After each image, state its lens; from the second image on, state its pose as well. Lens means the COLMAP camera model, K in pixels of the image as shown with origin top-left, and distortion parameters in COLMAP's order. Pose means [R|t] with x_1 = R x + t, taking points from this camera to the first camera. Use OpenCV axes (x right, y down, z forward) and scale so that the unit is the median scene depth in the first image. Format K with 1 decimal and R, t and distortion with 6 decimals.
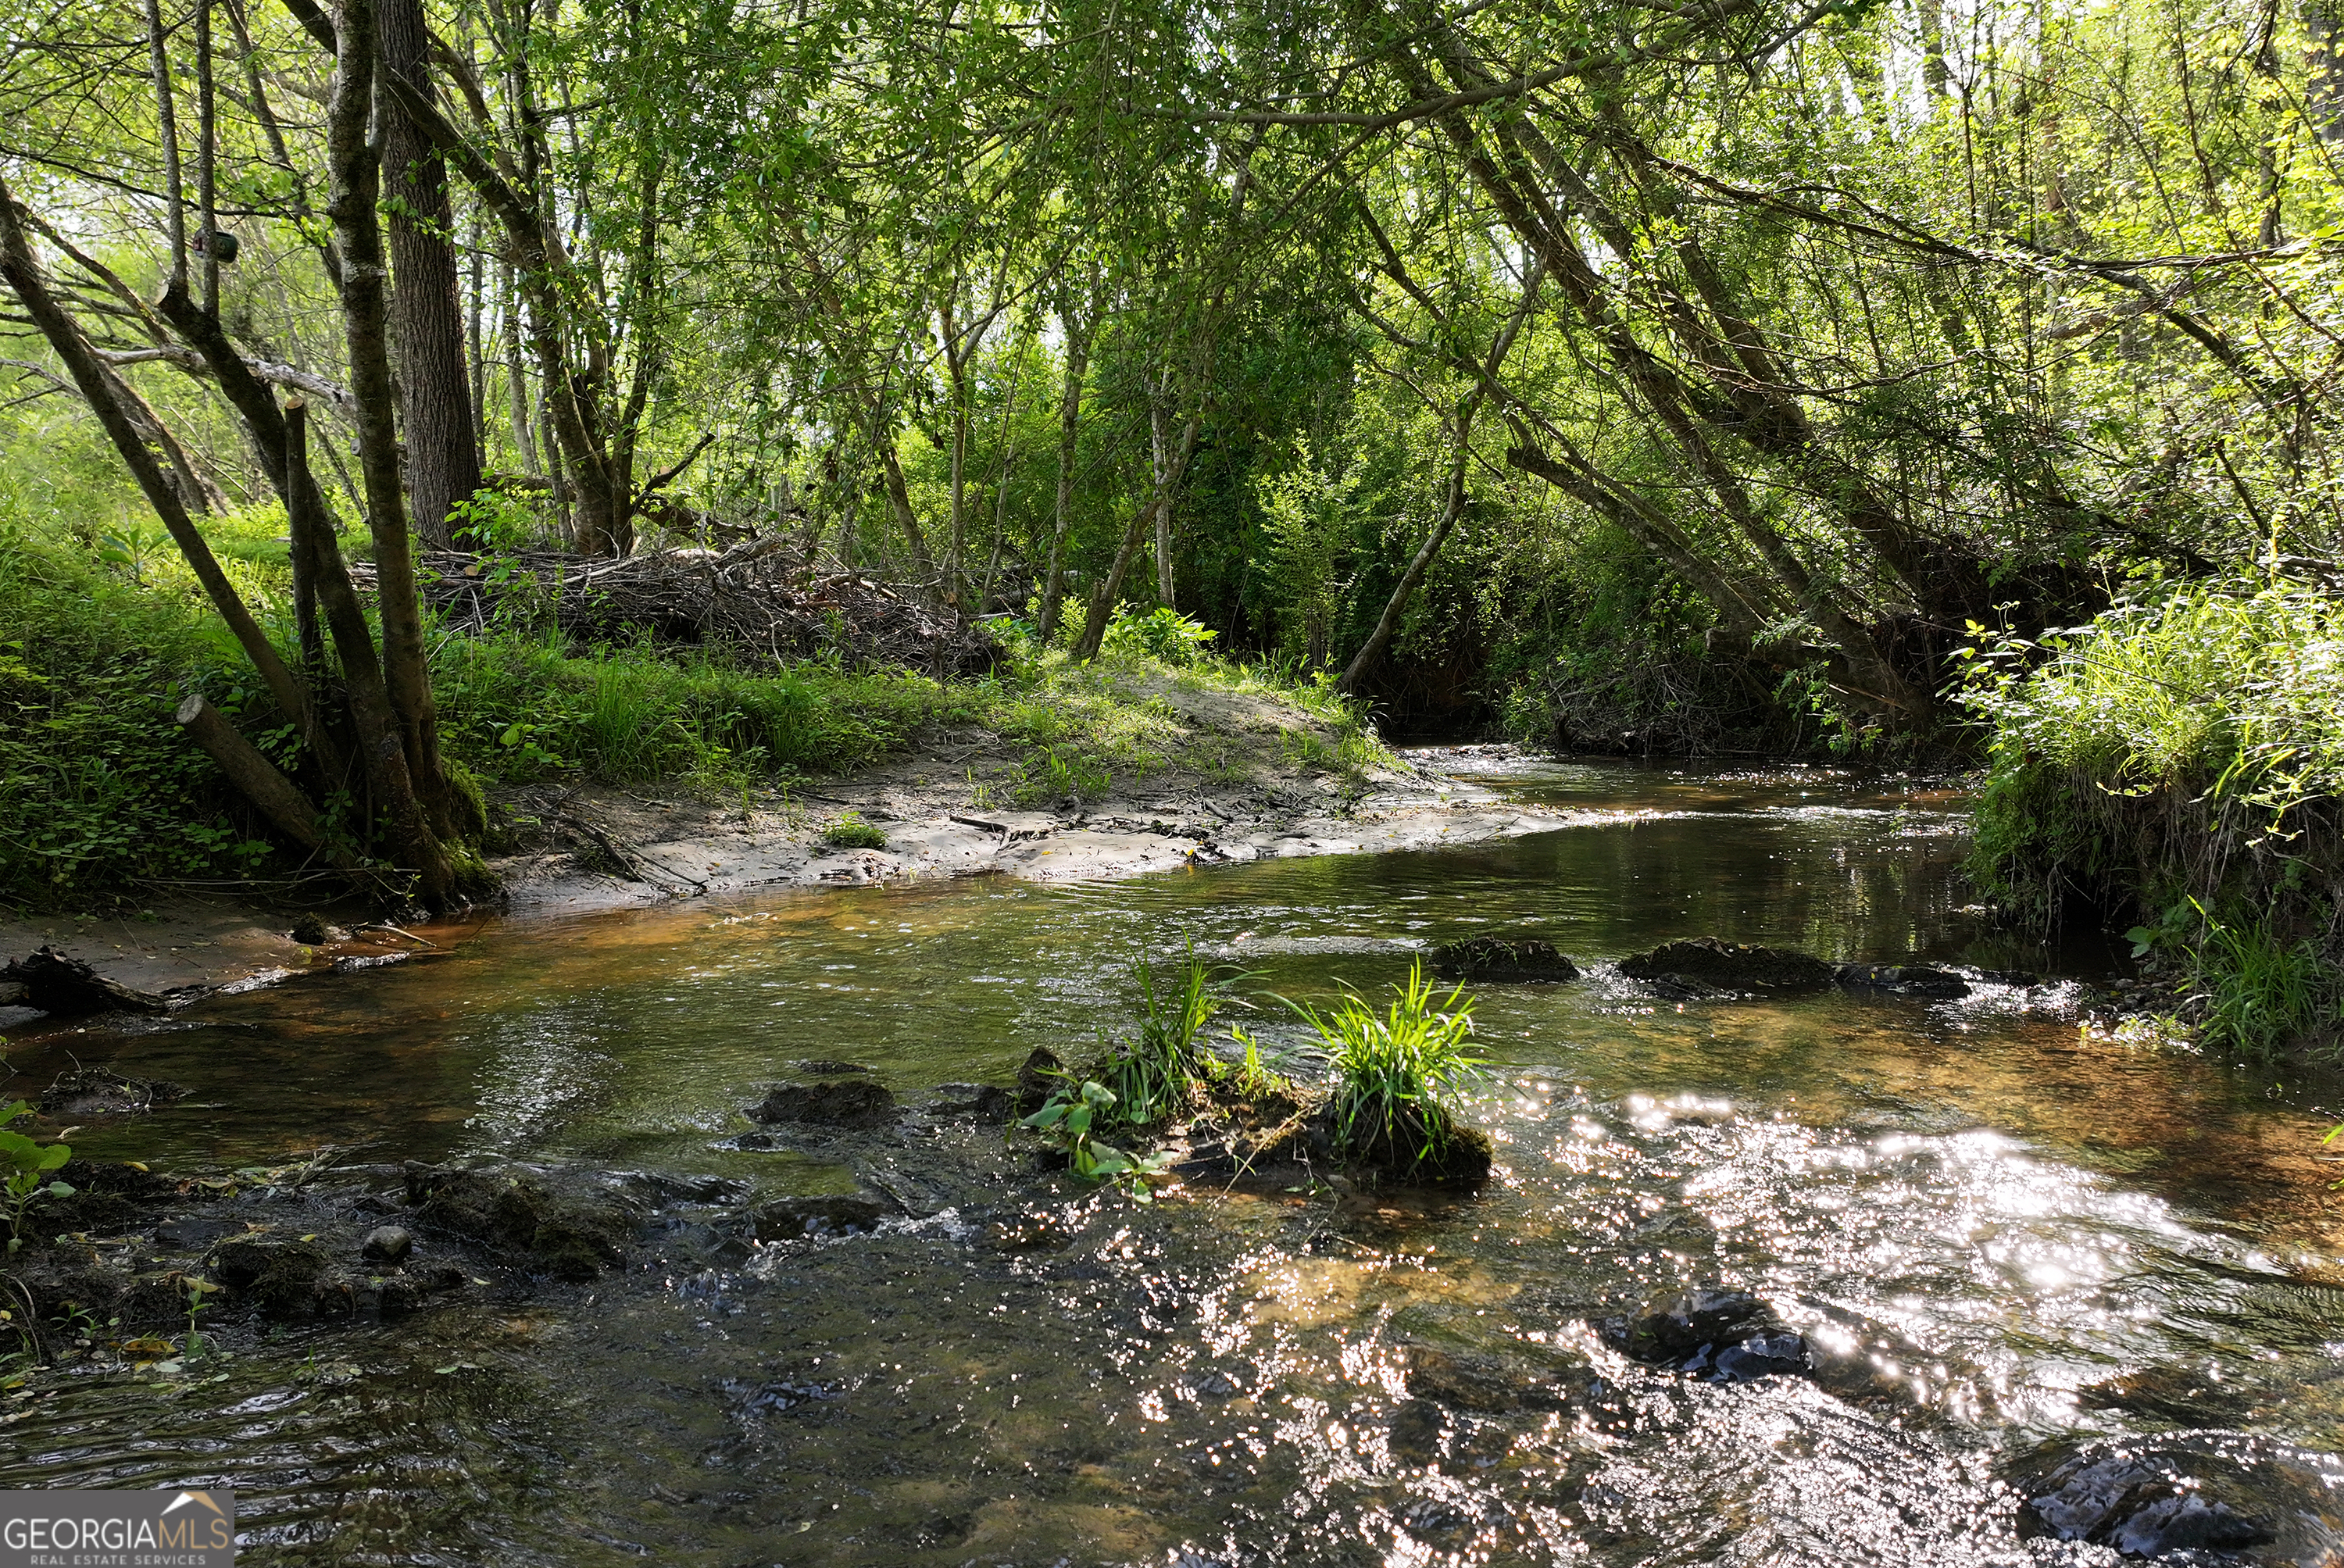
lens RADIAL K [[1873.9, 0, 1140.0], [0, 1873.9, 787.8], [0, 0, 1]] dist [-0.004369, -0.002571]
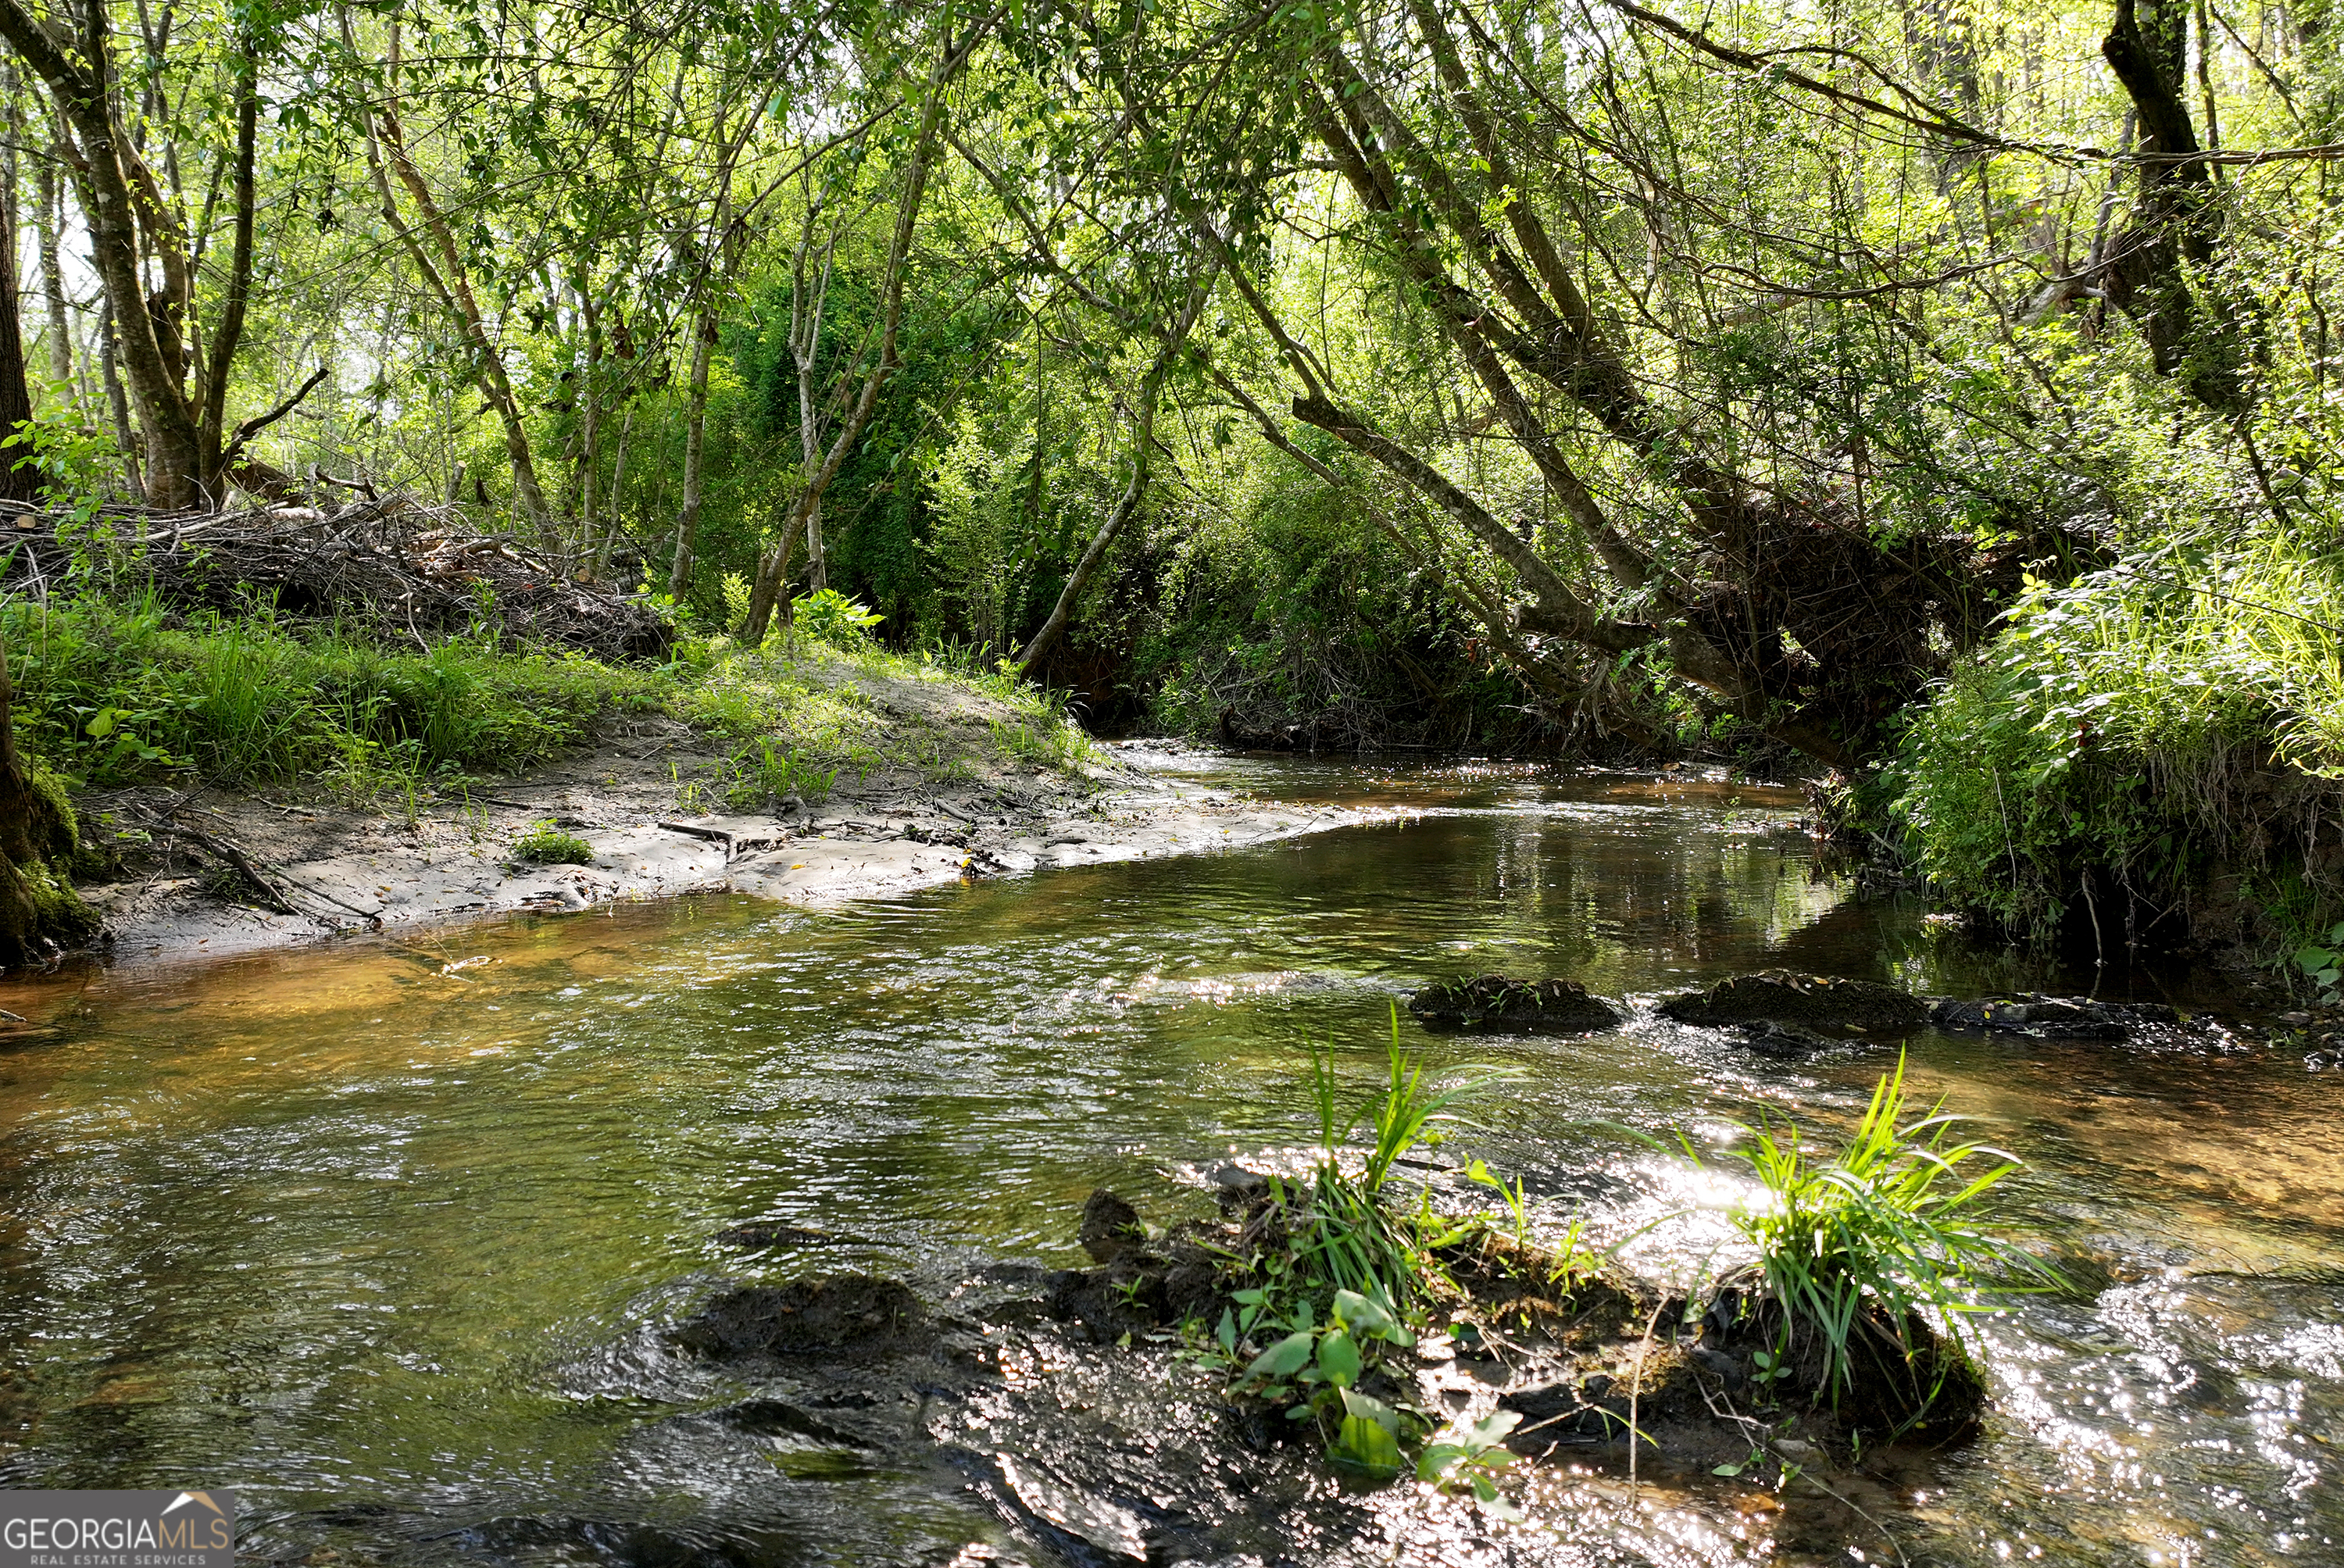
lens RADIAL K [[1917.6, 0, 1063.5], [0, 1917.6, 785.0], [0, 0, 1]] dist [-0.000585, -0.002709]
pose [[0.985782, -0.007223, 0.167872, -0.065123], [0.007354, 0.999973, -0.000161, 0.000066], [-0.167866, 0.001394, 0.985809, 0.132142]]
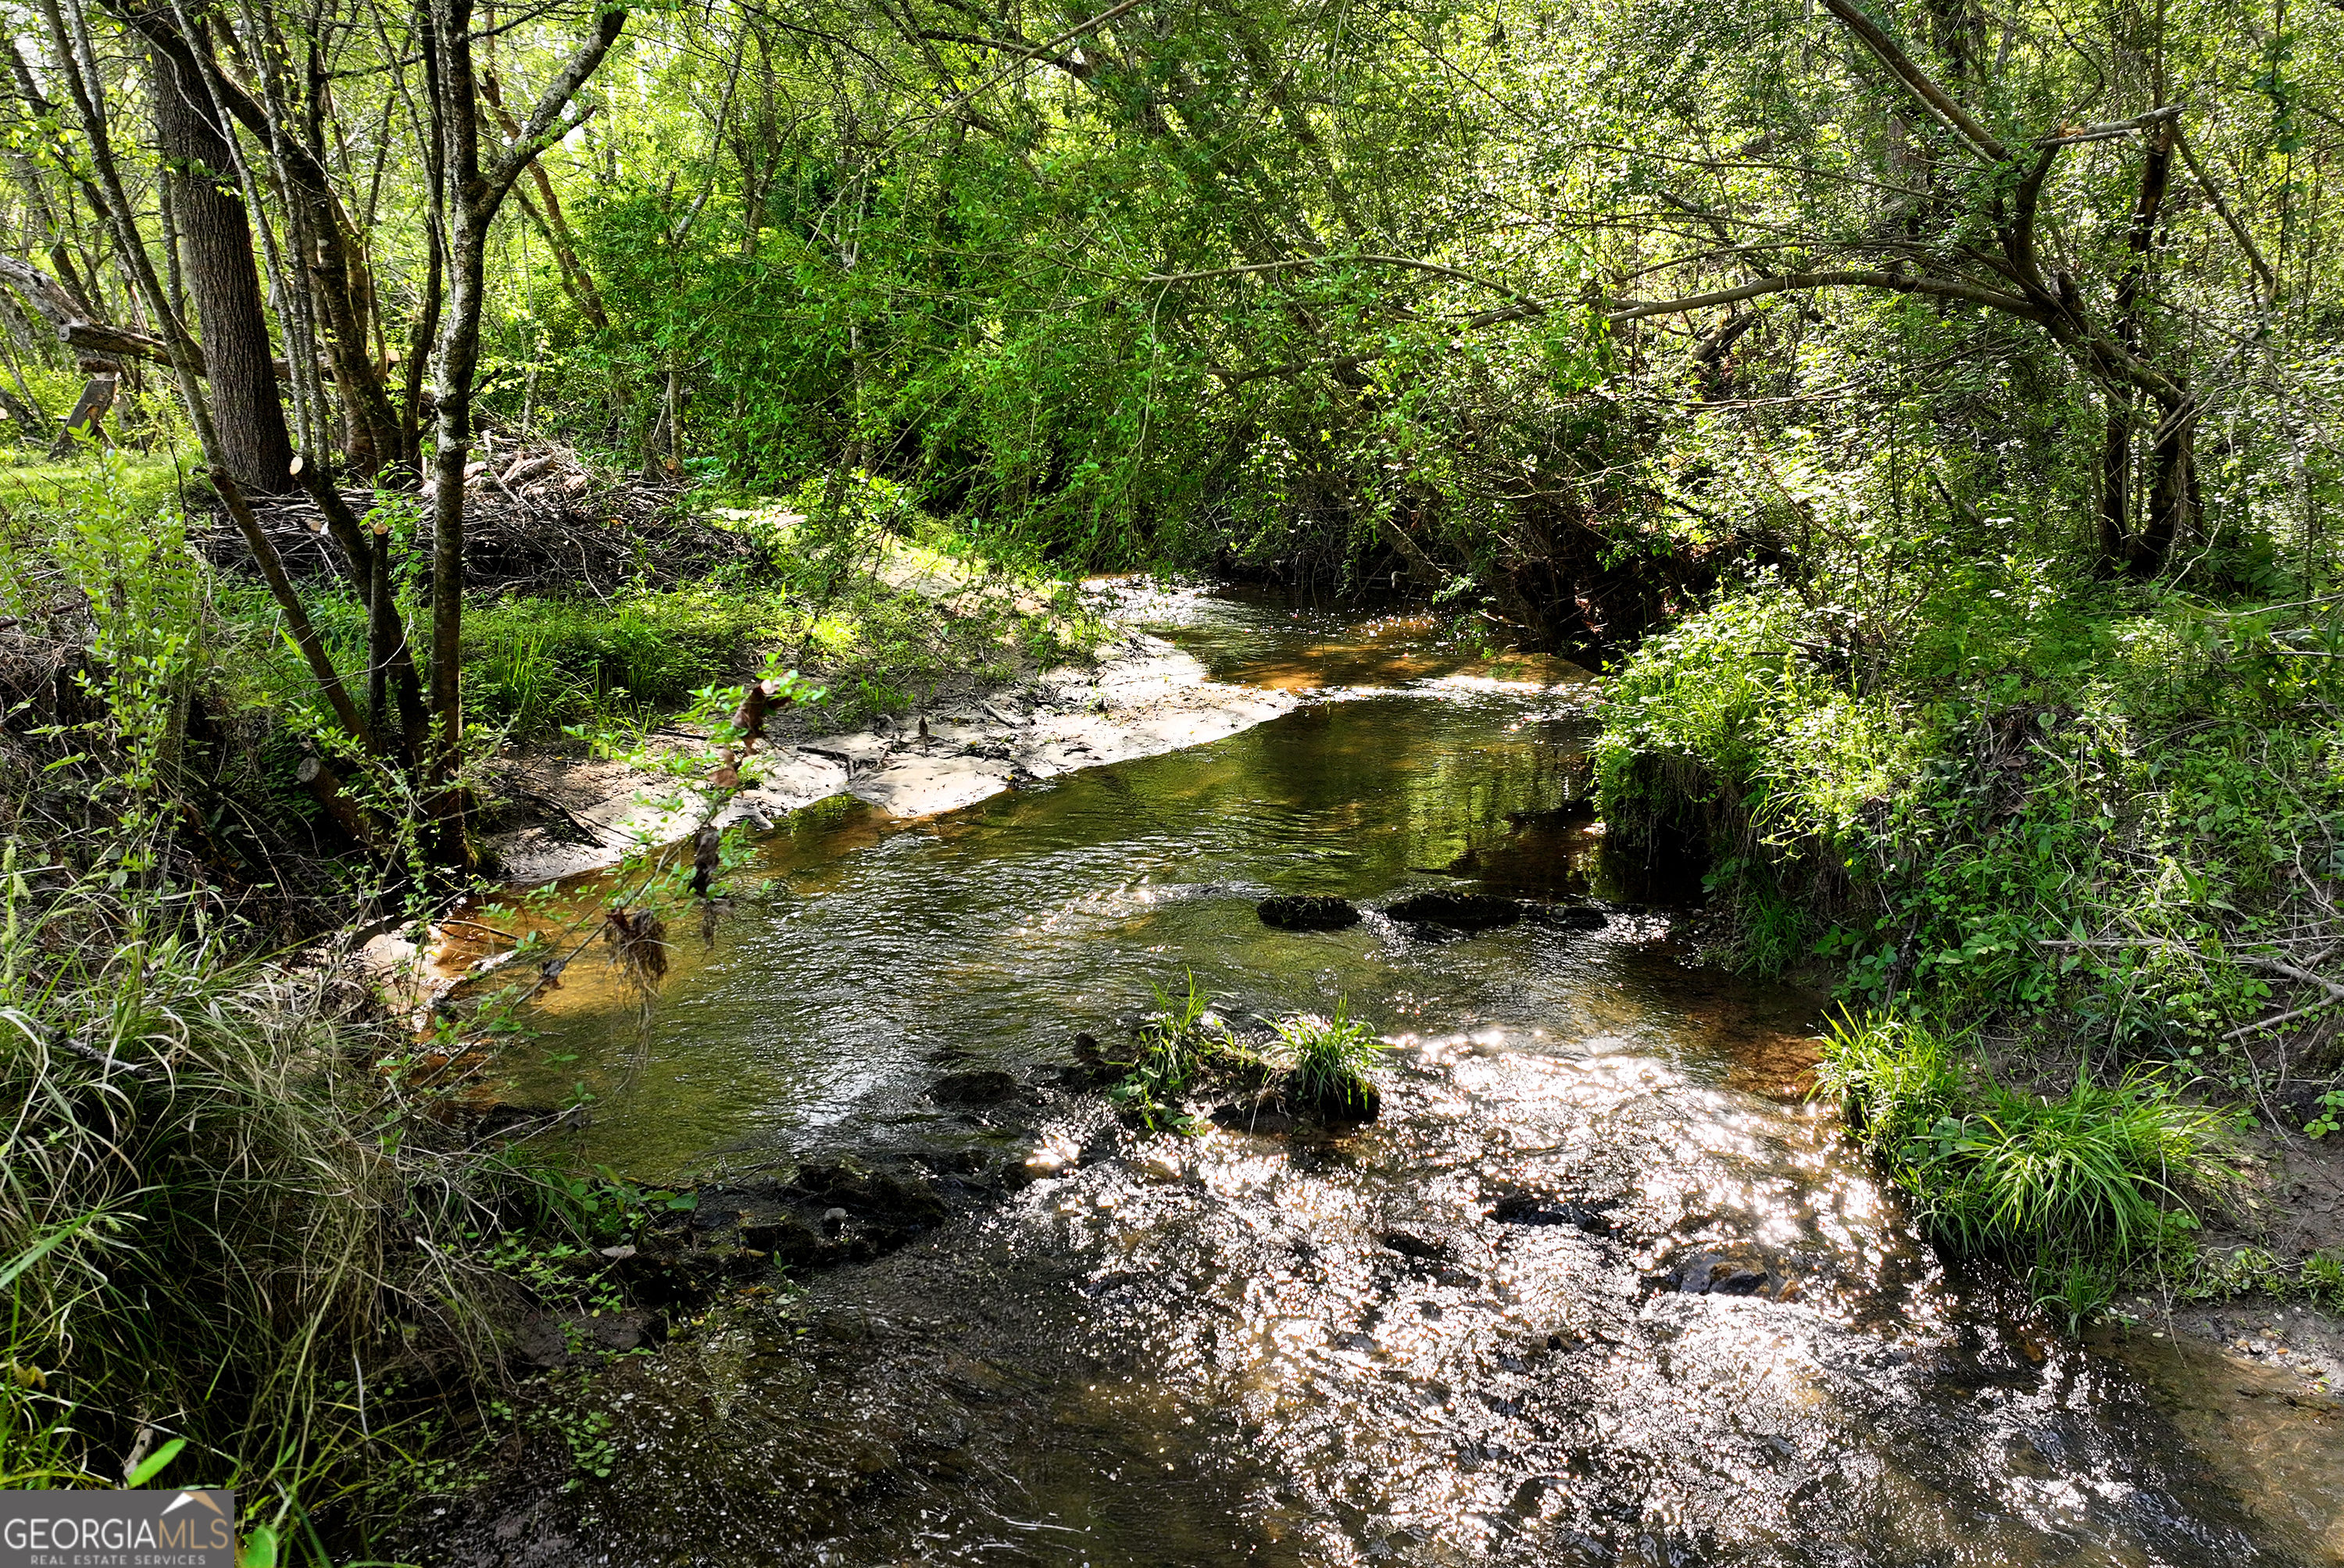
lens RADIAL K [[1821.3, 0, 1172.0], [0, 1821.3, 784.0], [0, 0, 1]] dist [-0.001042, -0.005279]
pose [[0.976547, -0.049096, 0.209630, -0.109661], [0.022995, 0.991868, 0.125178, -0.099509], [-0.214071, -0.117421, 0.969735, -0.188778]]
